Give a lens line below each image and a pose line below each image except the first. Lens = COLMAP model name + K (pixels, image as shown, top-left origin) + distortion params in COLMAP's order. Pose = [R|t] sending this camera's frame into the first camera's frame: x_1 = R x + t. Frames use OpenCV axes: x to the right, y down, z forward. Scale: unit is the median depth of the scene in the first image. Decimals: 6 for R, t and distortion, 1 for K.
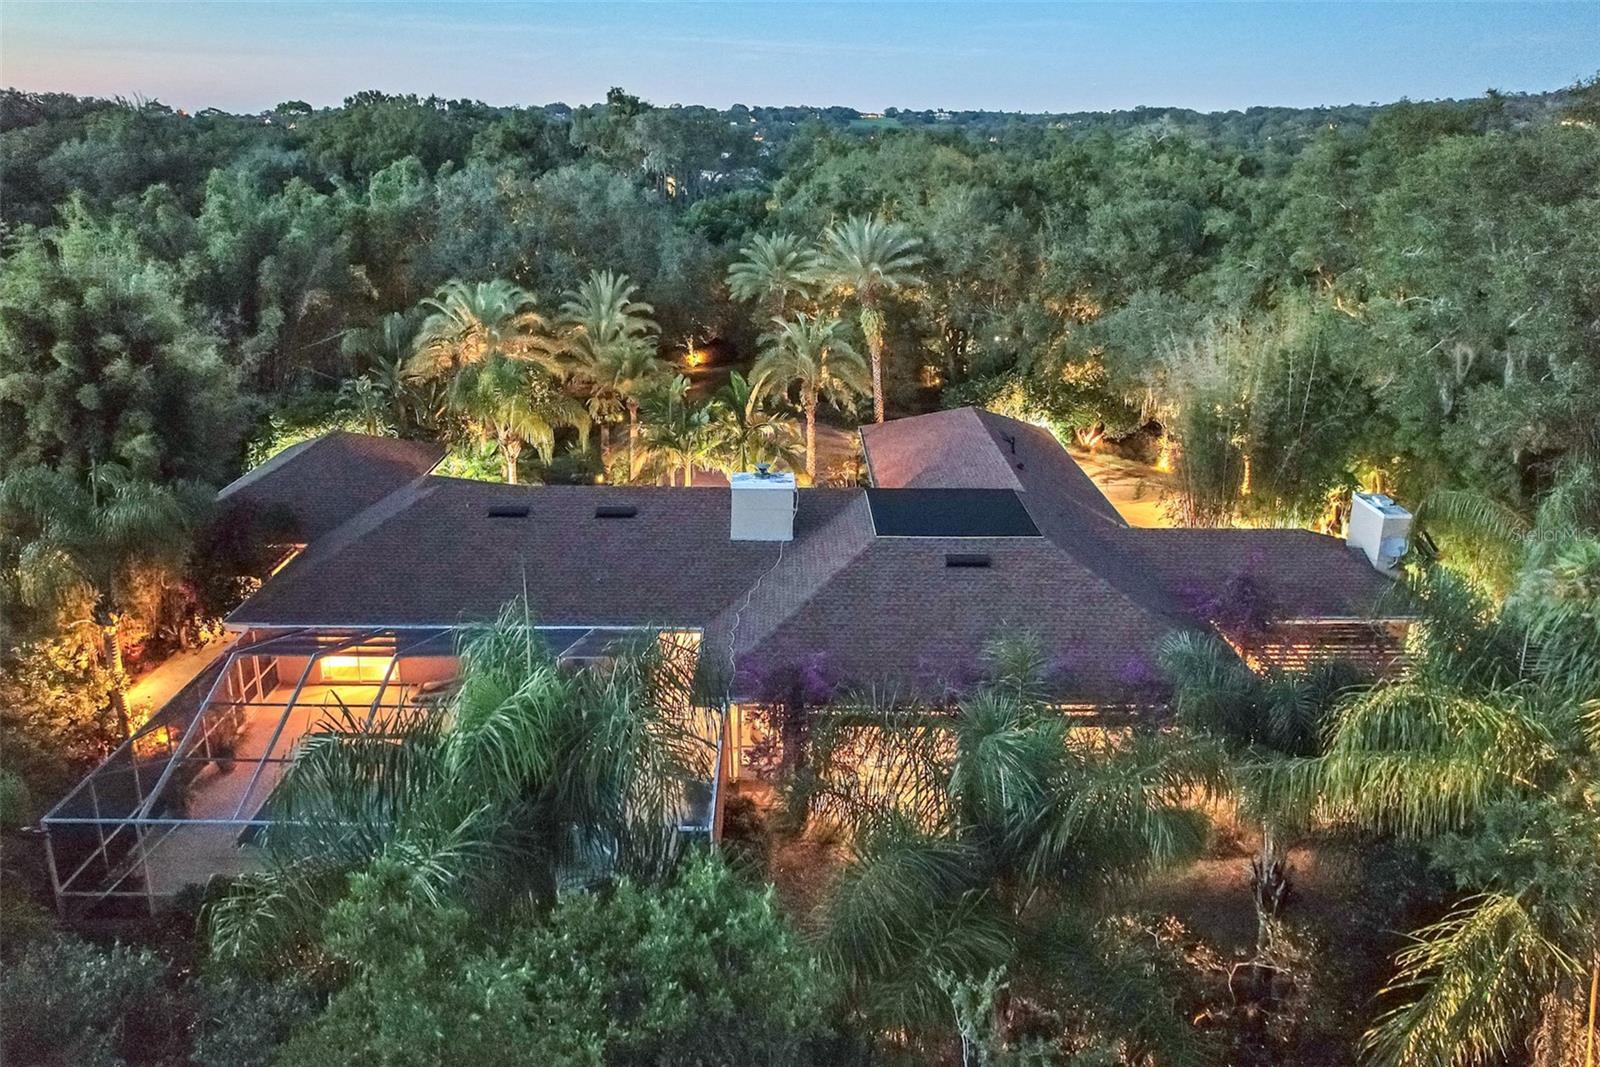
lens RADIAL K [[1071.9, 0, 789.3], [0, 1071.9, 399.5], [0, 0, 1]] dist [-0.034495, -0.002068]
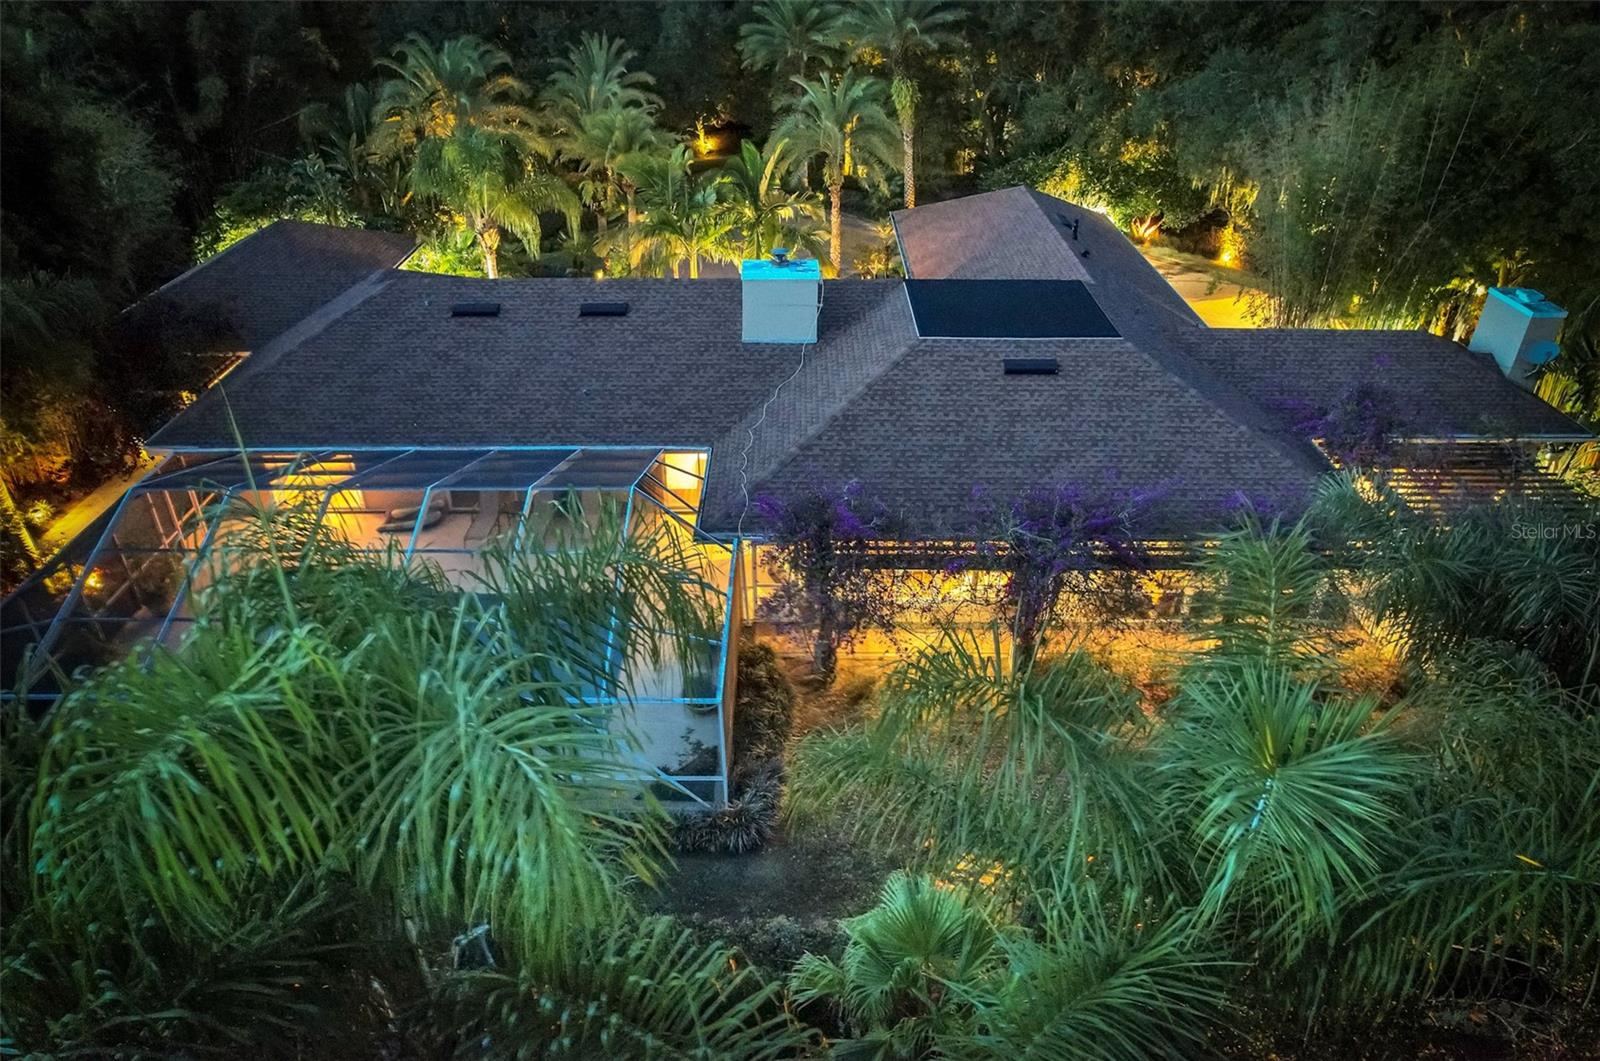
lens RADIAL K [[1035.6, 0, 803.7], [0, 1035.6, 499.7], [0, 0, 1]] dist [-0.033538, 0.001212]
pose [[0.999985, -0.002227, -0.004937, -0.002509], [0.003509, 0.960751, 0.277390, 0.019702], [0.004125, -0.277403, 0.960745, 0.147482]]
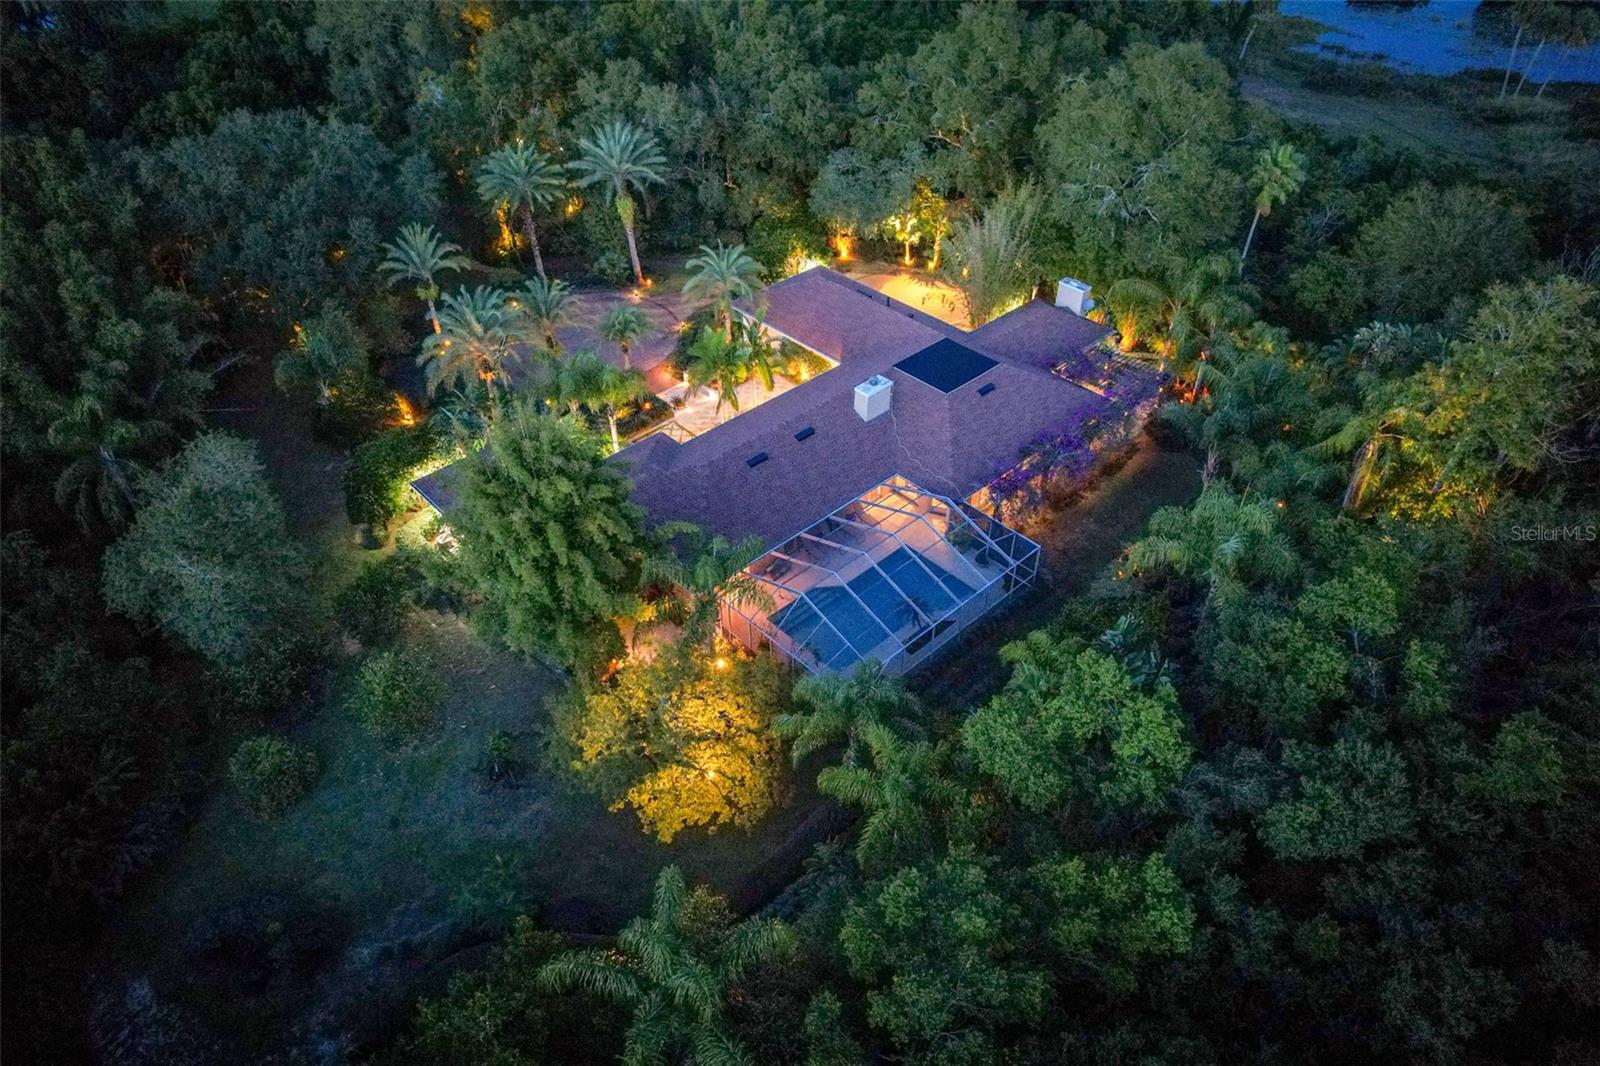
lens RADIAL K [[1025.7, 0, 794.2], [0, 1025.7, 499.3], [0, 0, 1]] dist [-0.034731, 0.004247]
pose [[0.737305, -0.429785, 0.521216, -0.839357], [0.185082, 0.870521, 0.456001, -0.431610], [-0.649712, -0.239744, 0.721385, -0.143027]]
